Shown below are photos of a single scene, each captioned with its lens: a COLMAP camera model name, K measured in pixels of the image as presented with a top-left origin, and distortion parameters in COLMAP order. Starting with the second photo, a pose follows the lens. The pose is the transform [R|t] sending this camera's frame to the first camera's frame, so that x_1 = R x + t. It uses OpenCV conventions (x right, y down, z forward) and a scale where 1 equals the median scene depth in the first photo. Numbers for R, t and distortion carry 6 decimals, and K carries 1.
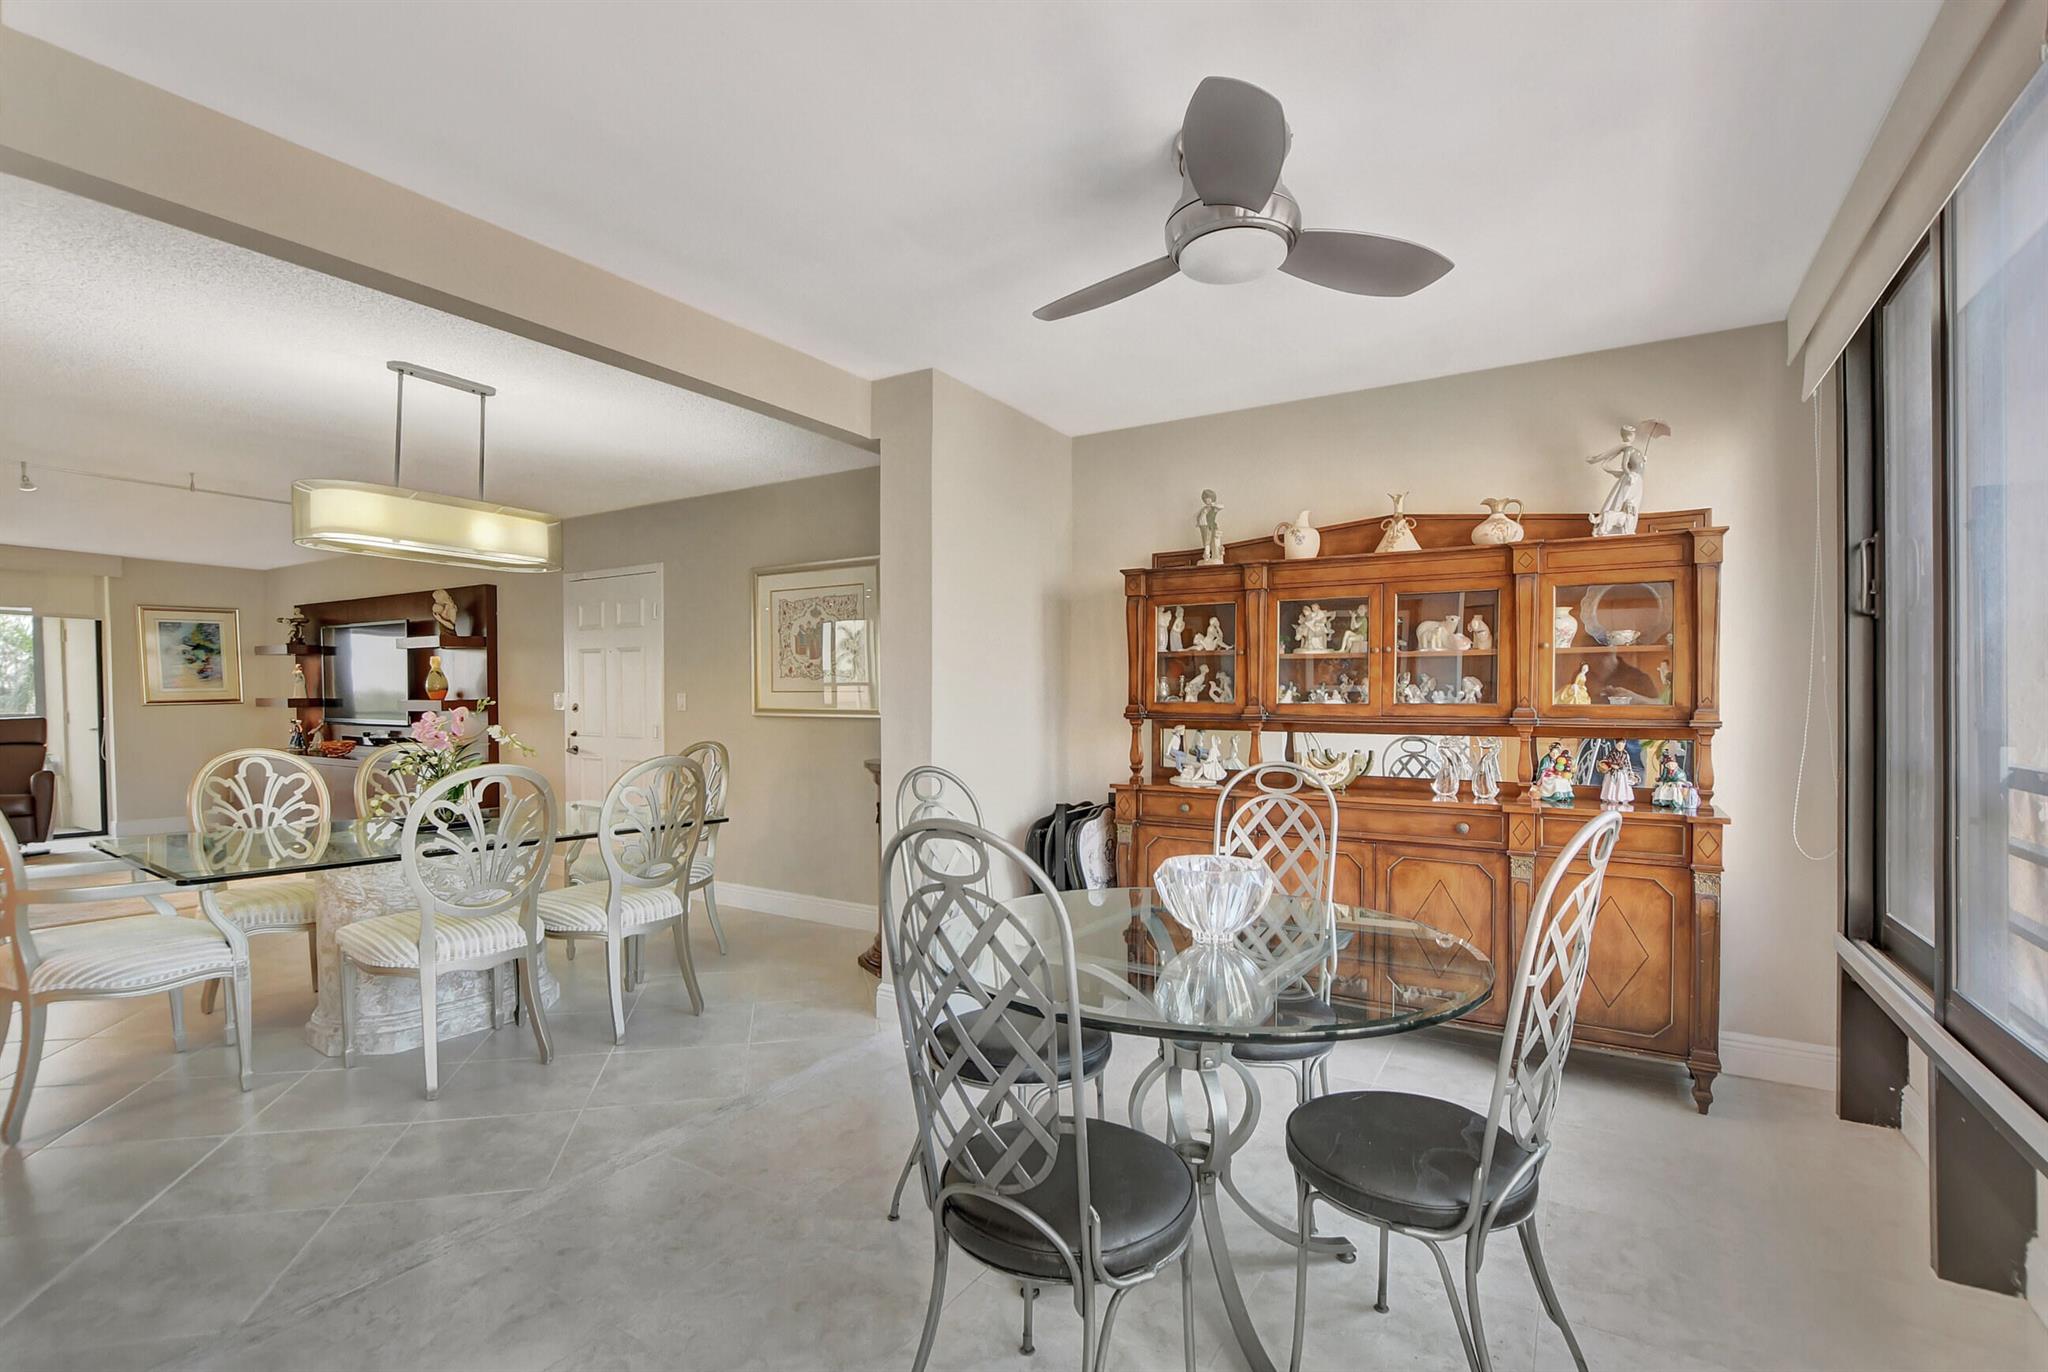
lens RADIAL K [[839.3, 0, 1016.5], [0, 839.3, 722.0], [0, 0, 1]] dist [-0.026471, -0.000031]
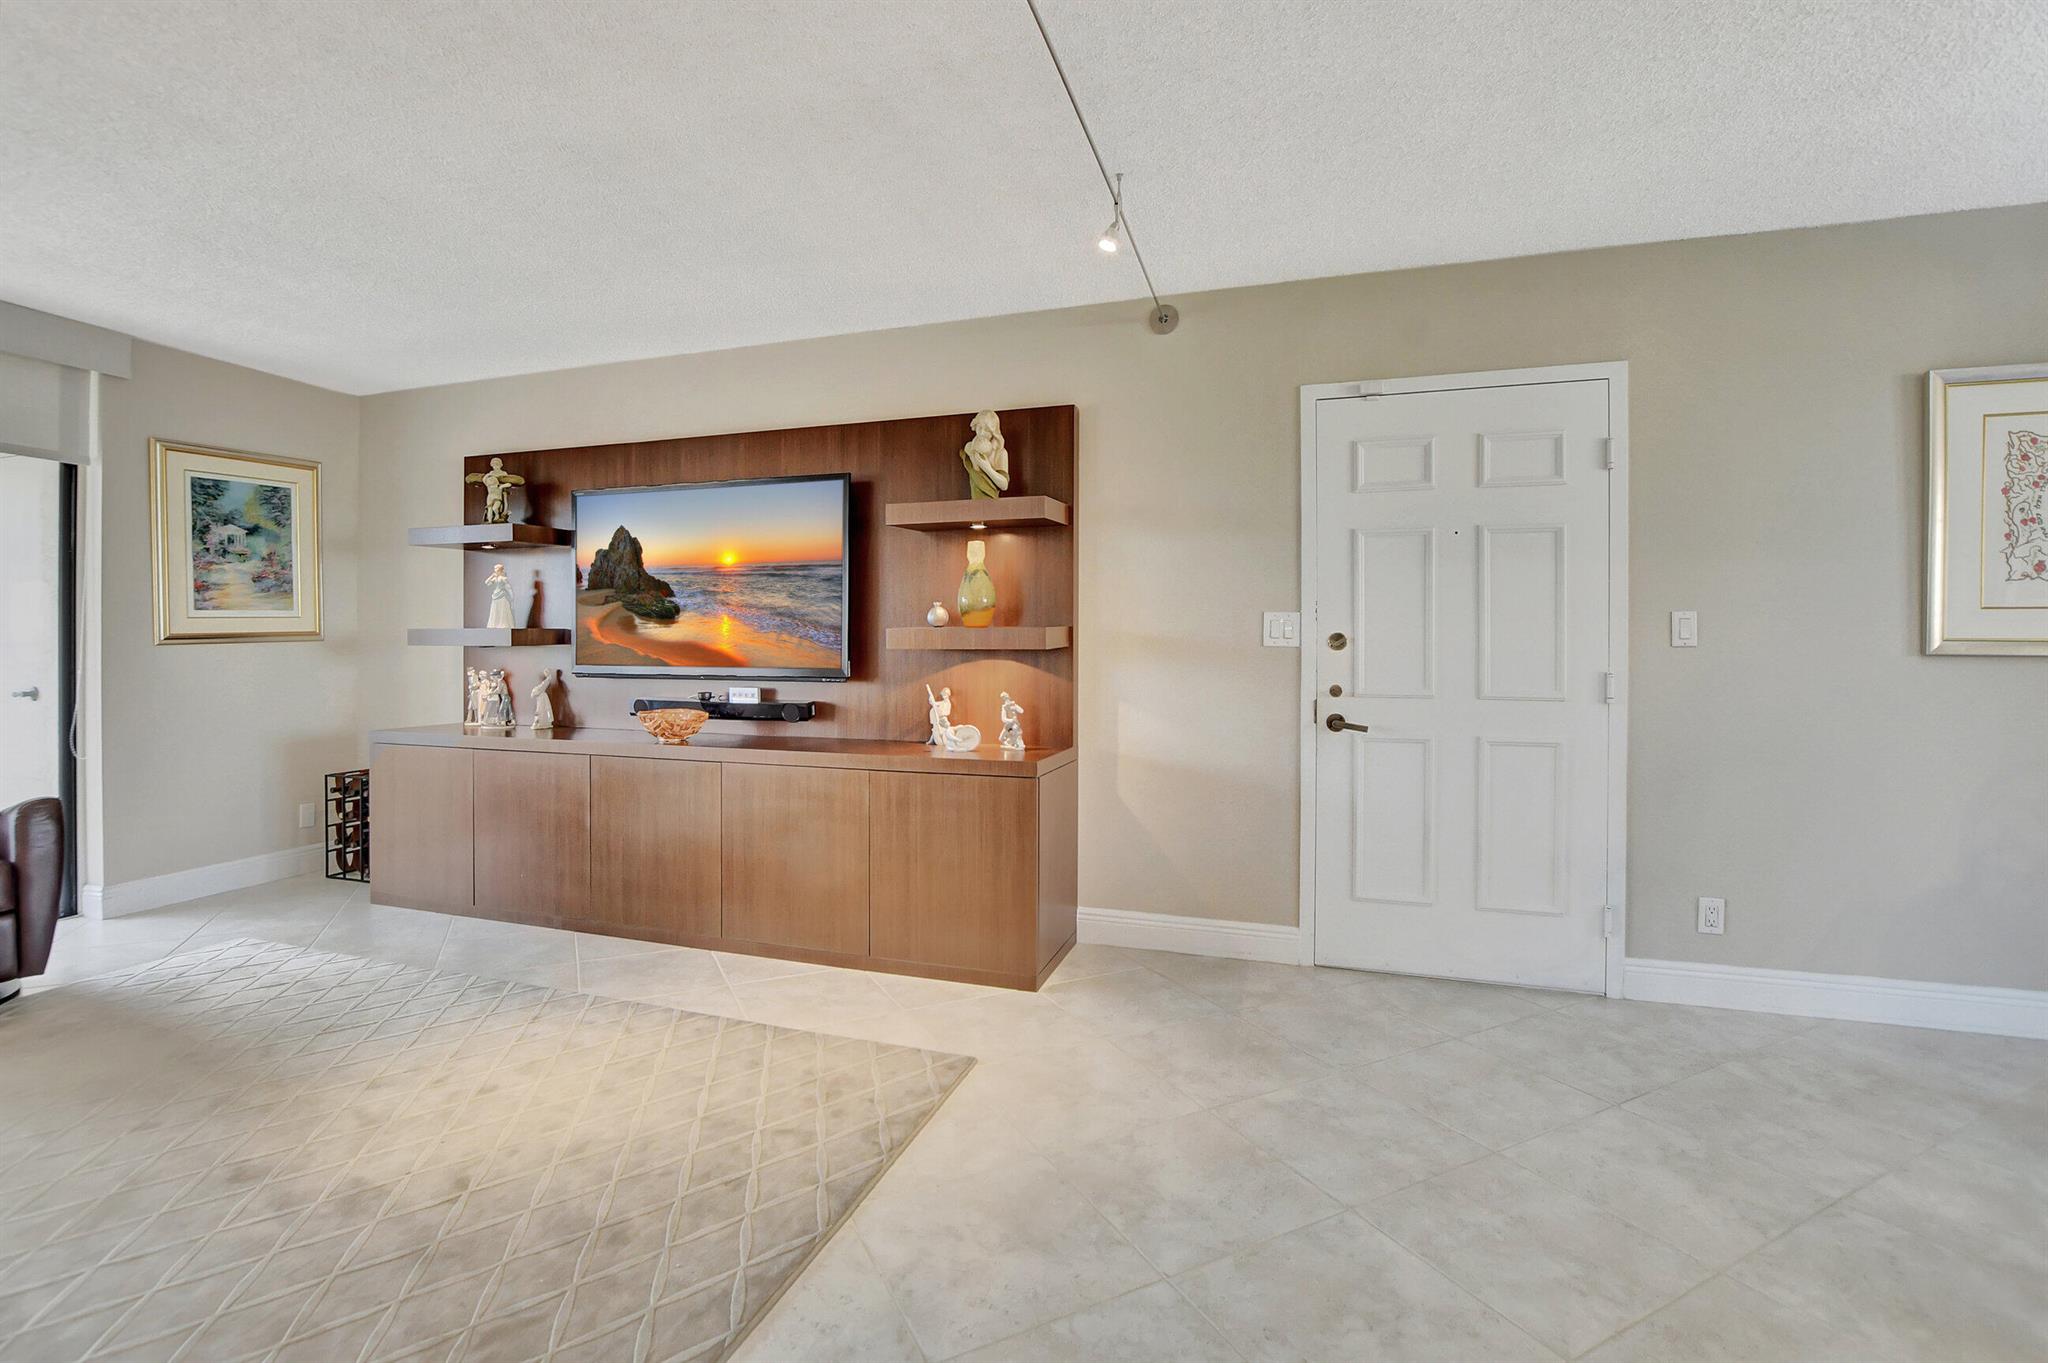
lens RADIAL K [[925.7, 0, 1003.0], [0, 925.7, 647.3], [0, 0, 1]] dist [-0.030813, 0.004225]
pose [[0.986003, -0.005191, 0.166648, -0.912295], [0.007374, 0.999895, -0.012483, -0.008662], [-0.166566, 0.013537, 0.985937, 0.512036]]
